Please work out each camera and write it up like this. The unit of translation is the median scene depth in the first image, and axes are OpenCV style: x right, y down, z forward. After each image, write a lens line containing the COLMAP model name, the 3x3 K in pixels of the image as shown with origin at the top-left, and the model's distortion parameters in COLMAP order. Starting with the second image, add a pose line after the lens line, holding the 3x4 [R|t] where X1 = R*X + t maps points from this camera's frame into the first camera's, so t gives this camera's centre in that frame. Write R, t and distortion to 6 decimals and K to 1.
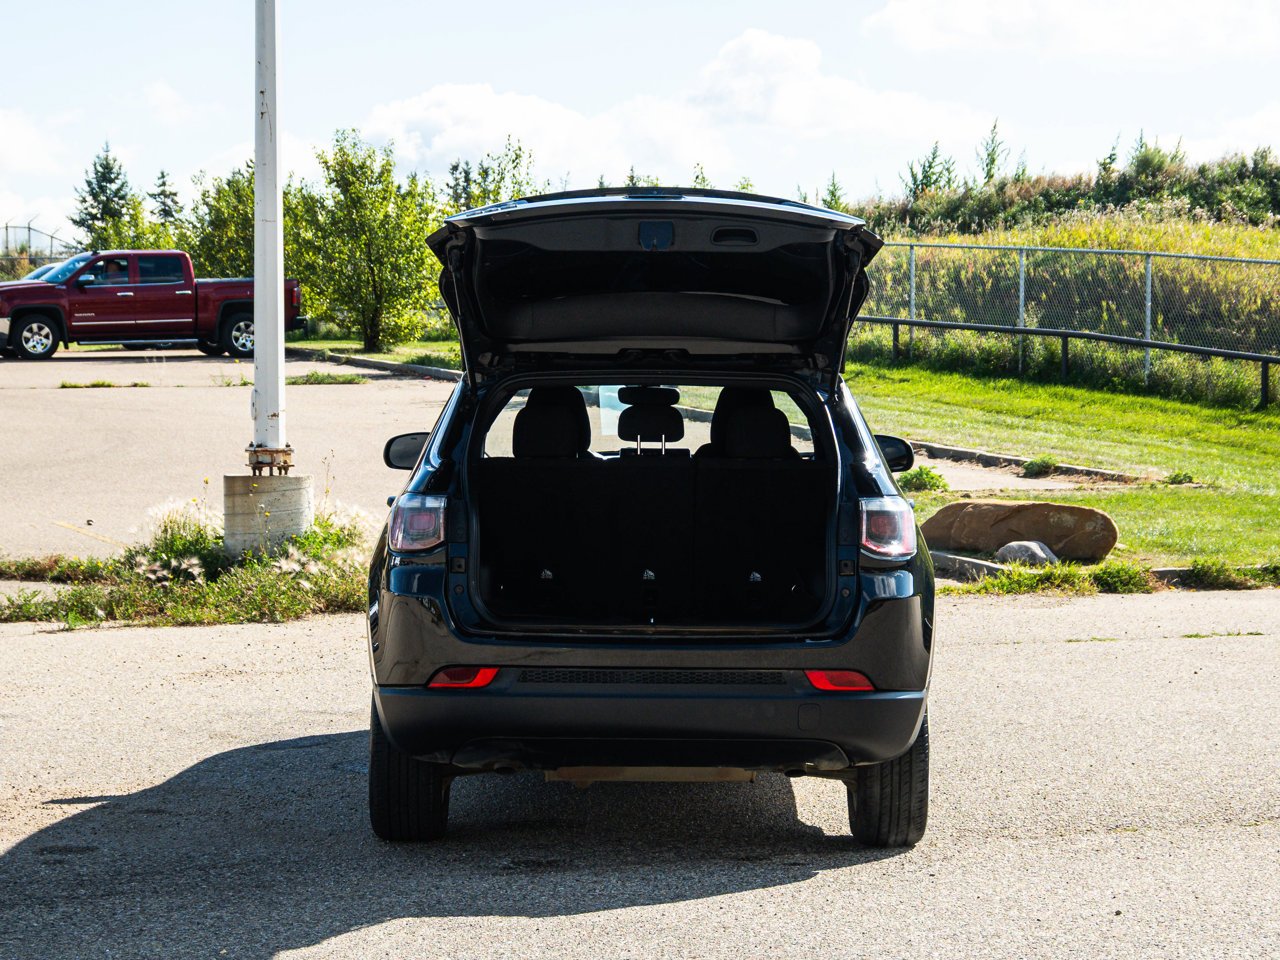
lens RADIAL K [[3238.5, 0, 655.6], [0, 3238.5, 552.0], [0, 0, 1]] dist [0.060967, 0.032901]
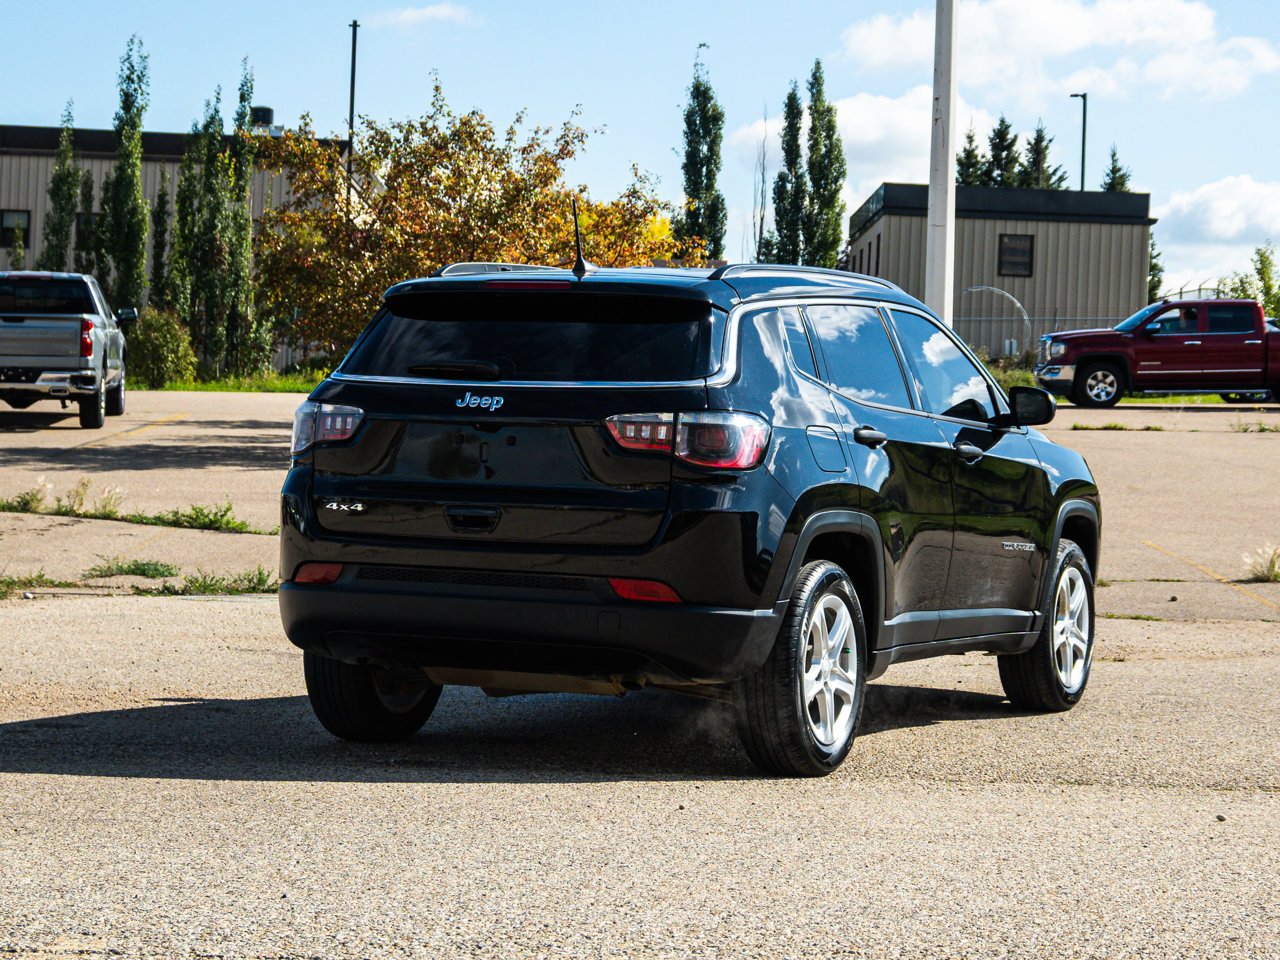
lens RADIAL K [[3338.5, 0, 640.0], [0, 3338.5, 480.0], [0, 0, 1]] dist [-0.110187, 0.776789]
pose [[0.907558, 0.025480, -0.419153, 0.127685], [-0.046569, 0.998108, -0.040158, 0.012368], [0.417337, 0.055965, 0.907027, 0.016258]]
